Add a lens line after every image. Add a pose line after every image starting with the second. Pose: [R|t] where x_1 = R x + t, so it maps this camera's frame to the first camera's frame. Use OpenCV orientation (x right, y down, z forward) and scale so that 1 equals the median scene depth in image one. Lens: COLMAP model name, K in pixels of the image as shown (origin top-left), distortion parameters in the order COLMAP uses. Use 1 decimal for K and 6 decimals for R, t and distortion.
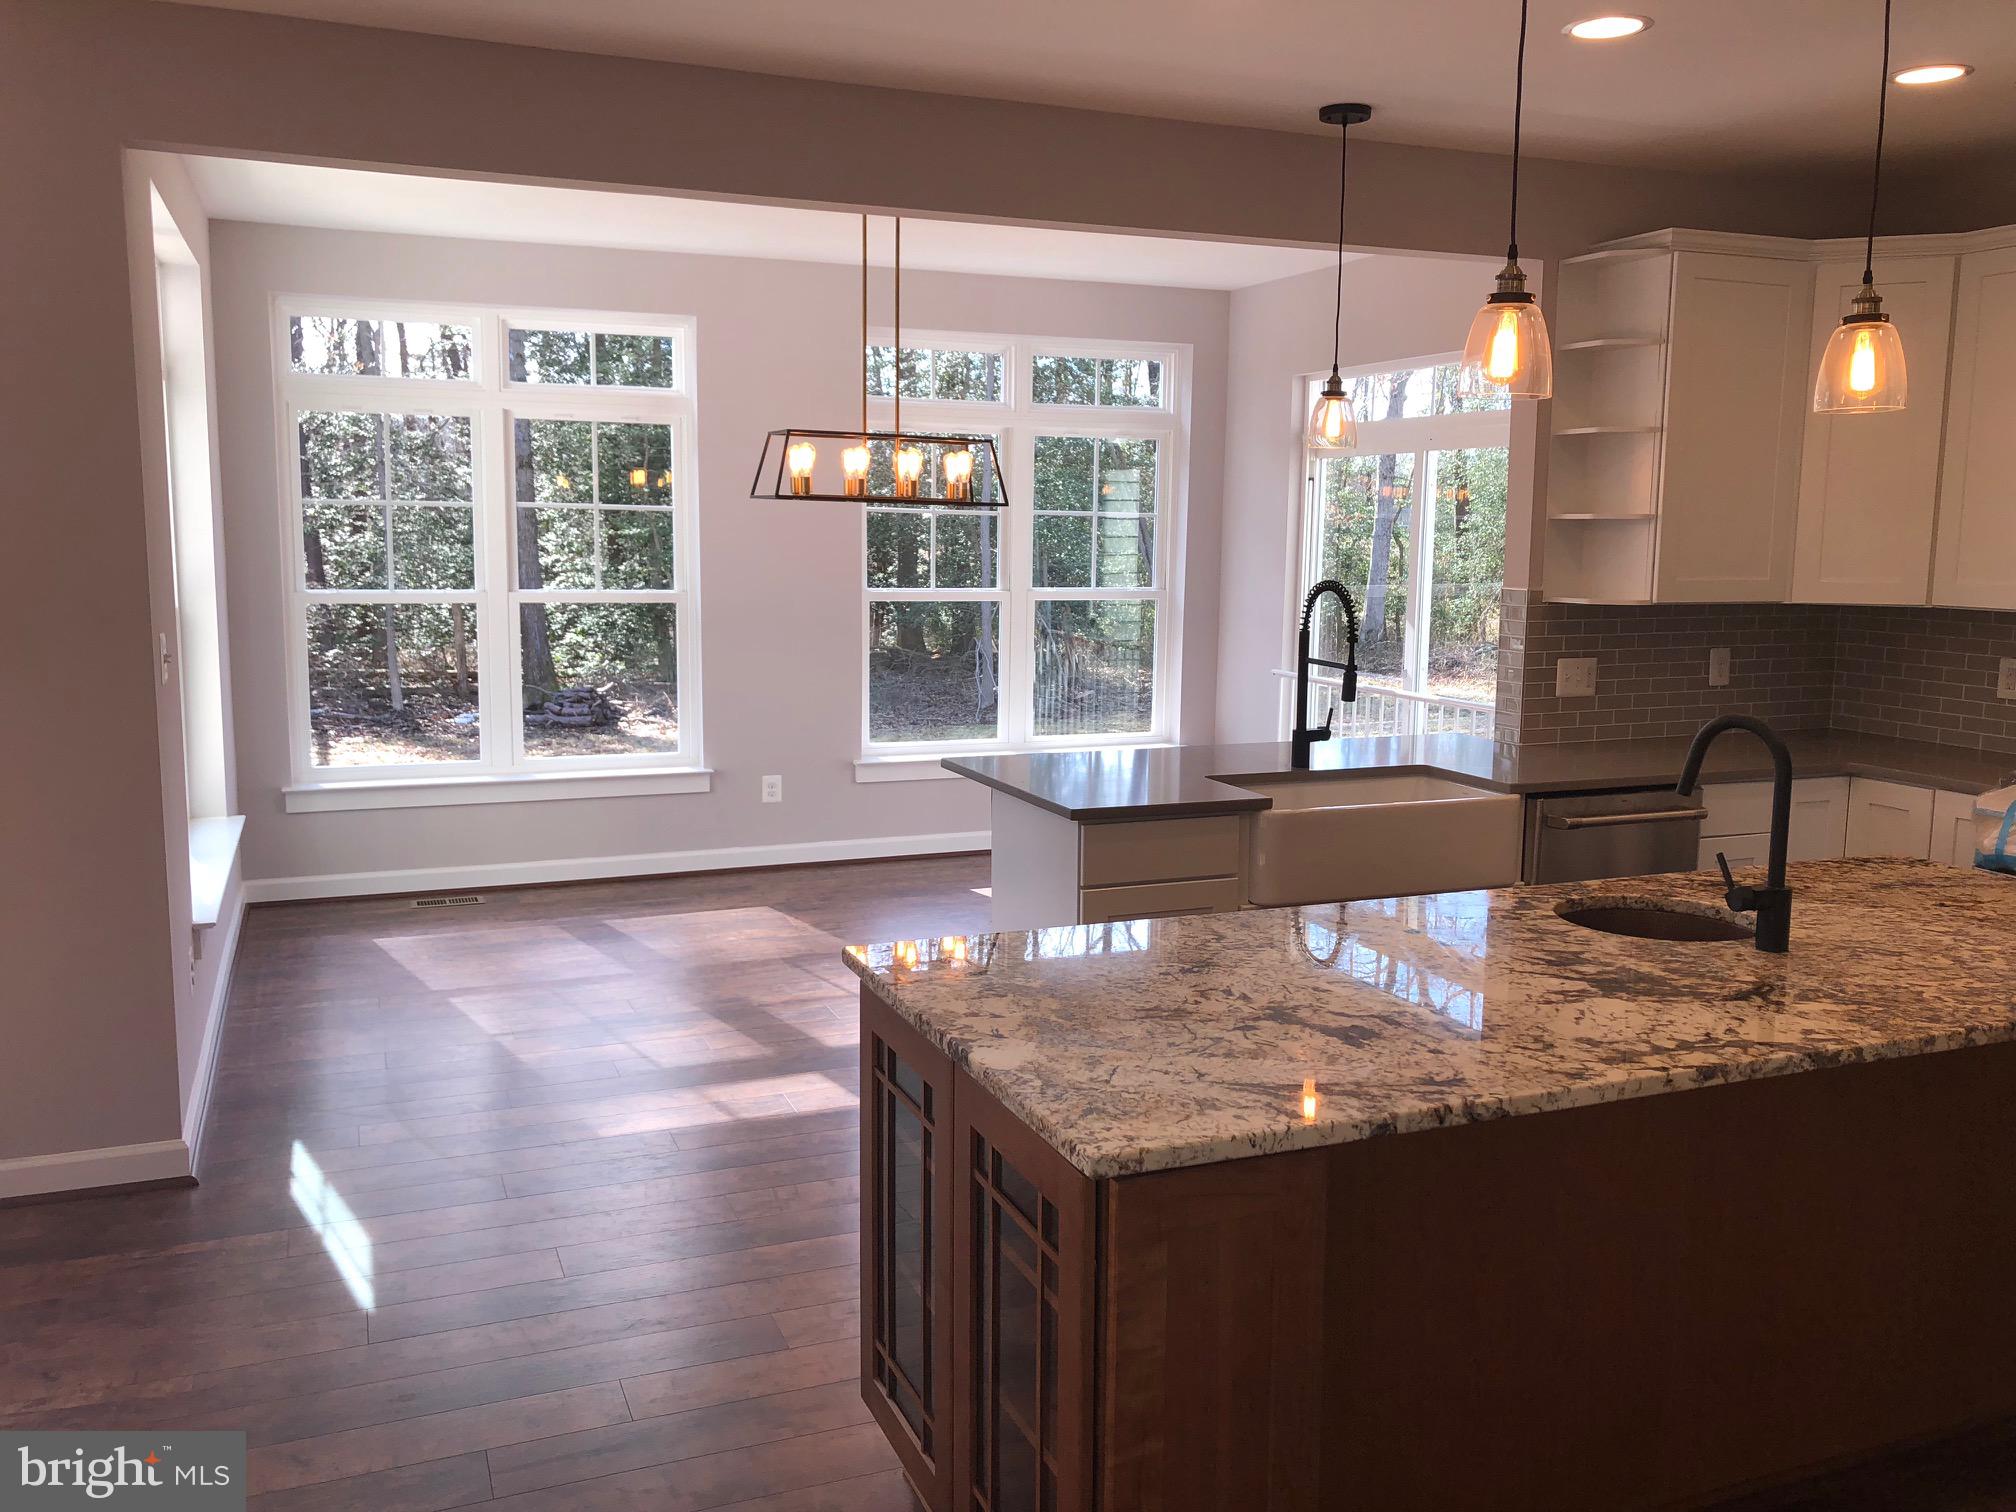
lens RADIAL K [[1640.0, 0, 1008.0], [0, 1640.0, 756.0], [0, 0, 1]] dist [0.051748, -0.072449]
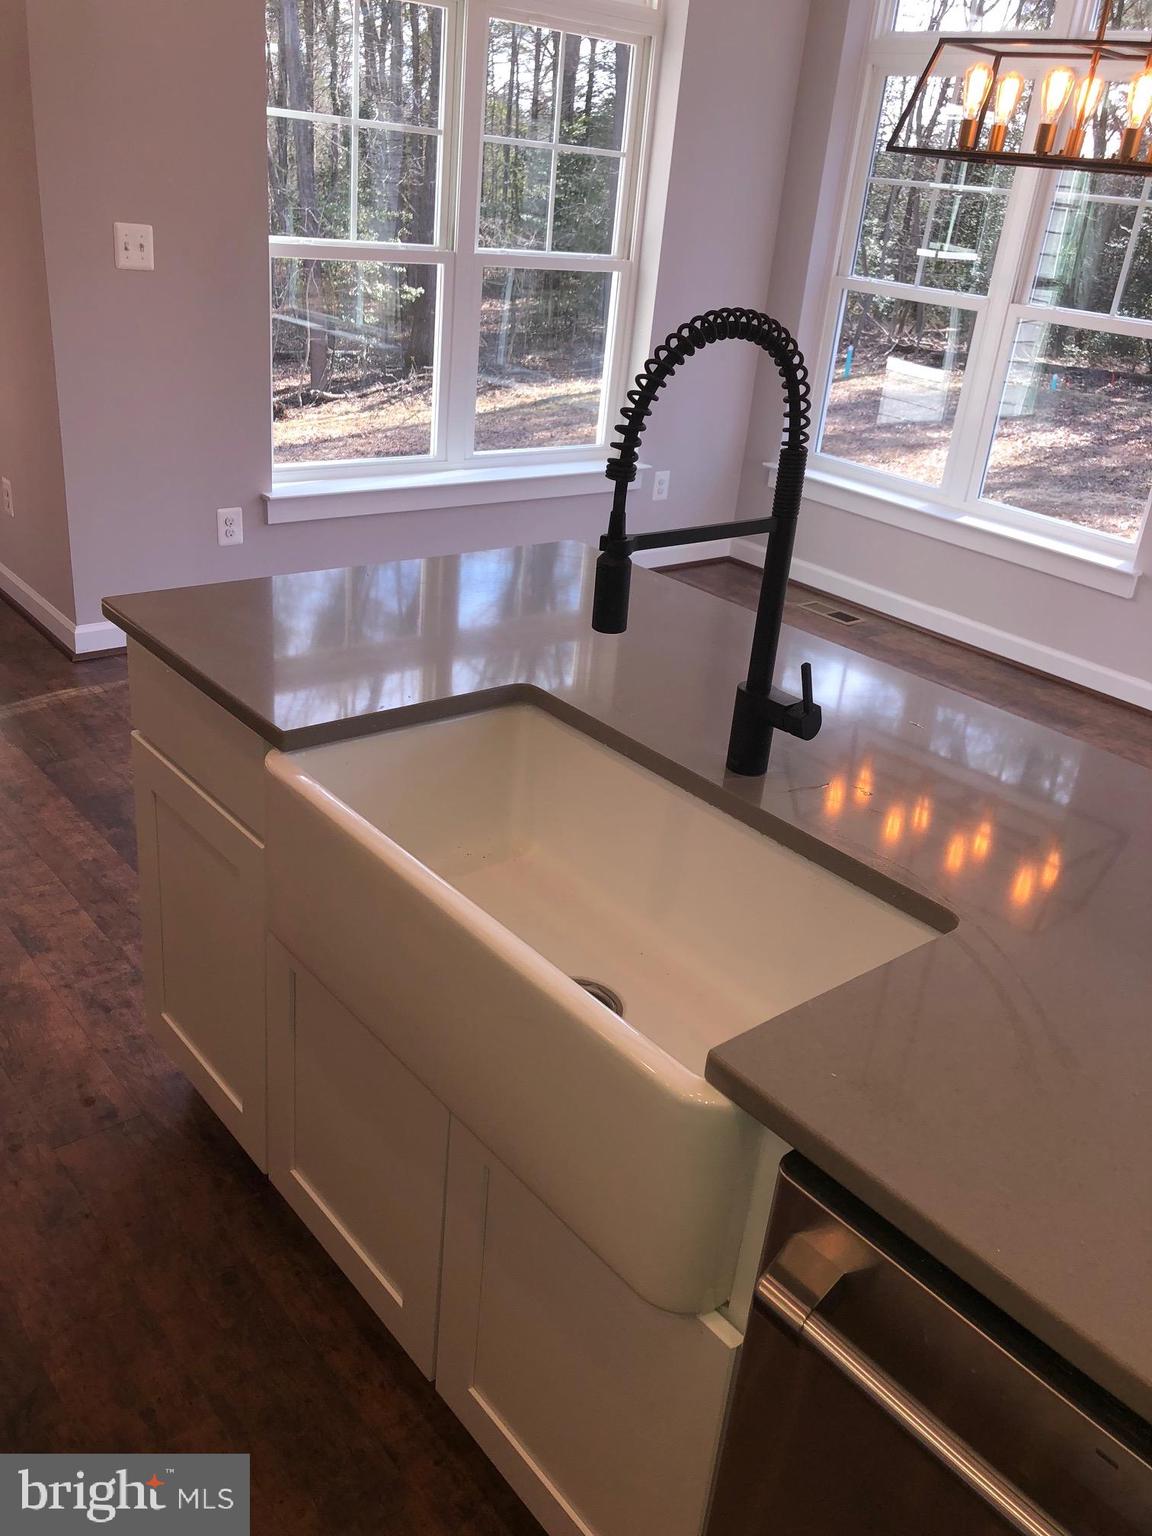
lens RADIAL K [[1261.2, 0, 576.0], [0, 1261.2, 768.0], [0, 0, 1]] dist [0.006698, 0.007725]
pose [[0.299475, 0.419903, -0.856736, 0.469004], [-0.221464, 0.904016, 0.365662, -0.110214], [0.928045, 0.080229, 0.363724, 0.883663]]
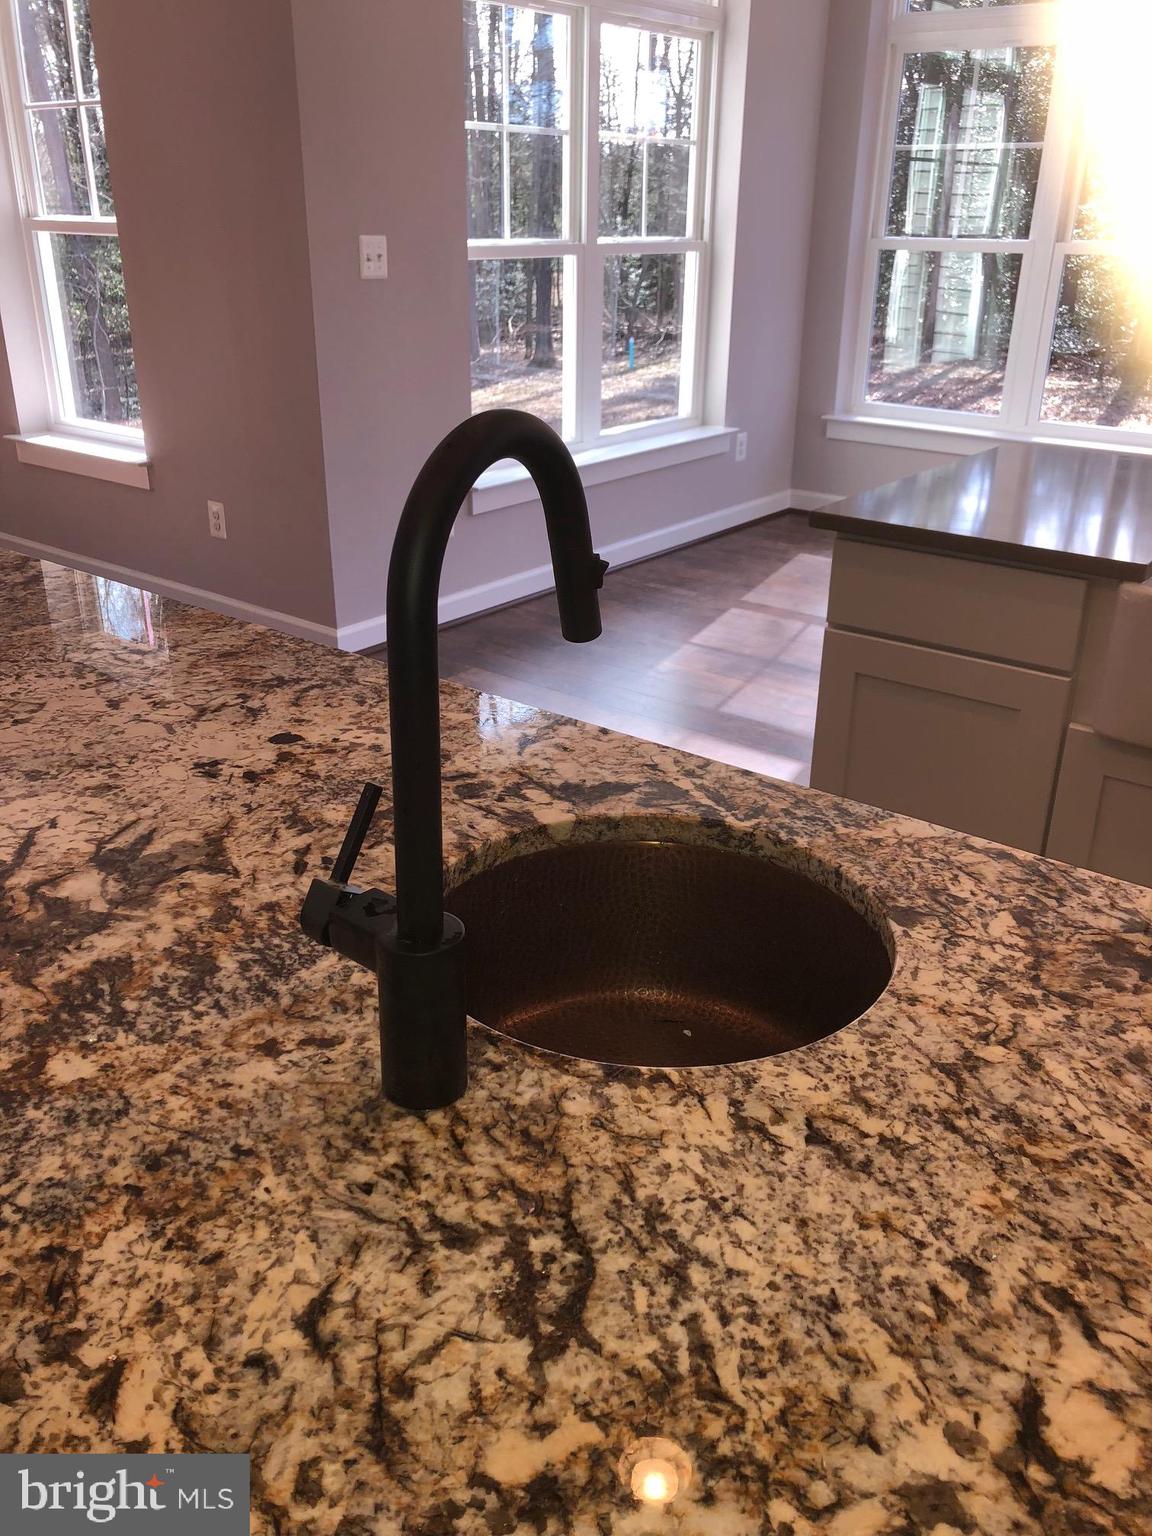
lens RADIAL K [[1249.6, 0, 576.0], [0, 1249.6, 768.0], [0, 0, 1]] dist [0.051748, -0.072449]
pose [[0.495587, 0.347327, -0.796089, 0.416739], [-0.127284, 0.935711, 0.329005, -0.027142], [0.859181, -0.061721, 0.507935, 0.551101]]
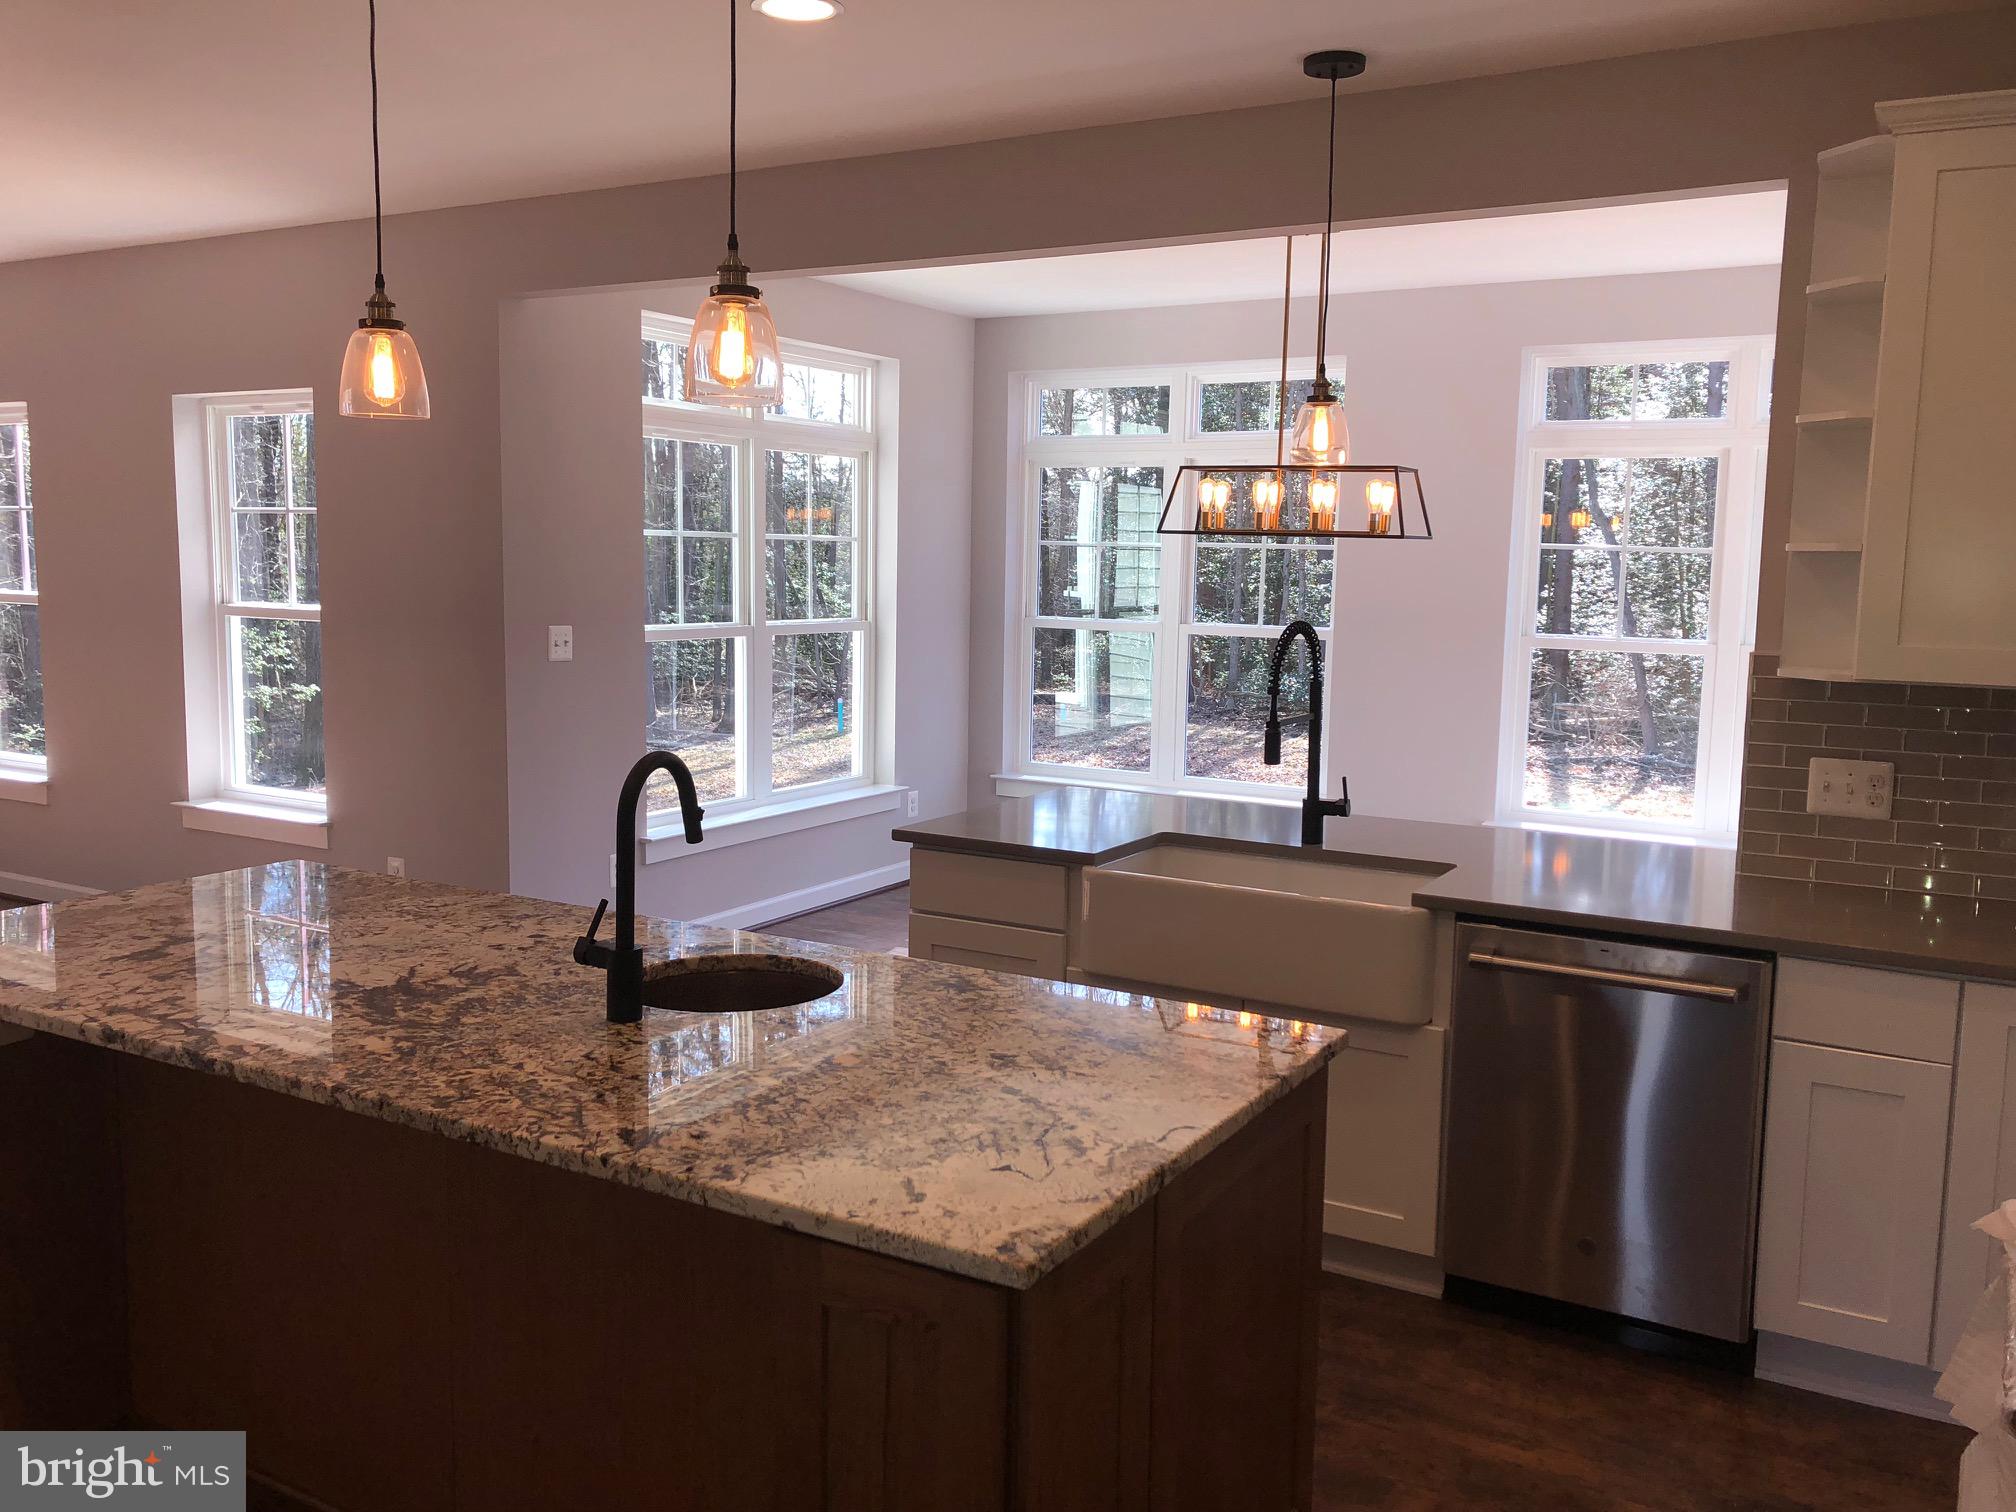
lens RADIAL K [[1650.4, 0, 1008.0], [0, 1650.4, 756.0], [0, 0, 1]] dist [0.010103, 0.024622]
pose [[0.609787, 0.097127, -0.786591, 0.781491], [-0.122462, 0.992090, 0.027566, -0.044186], [0.783047, 0.079518, 0.616859, 0.374099]]
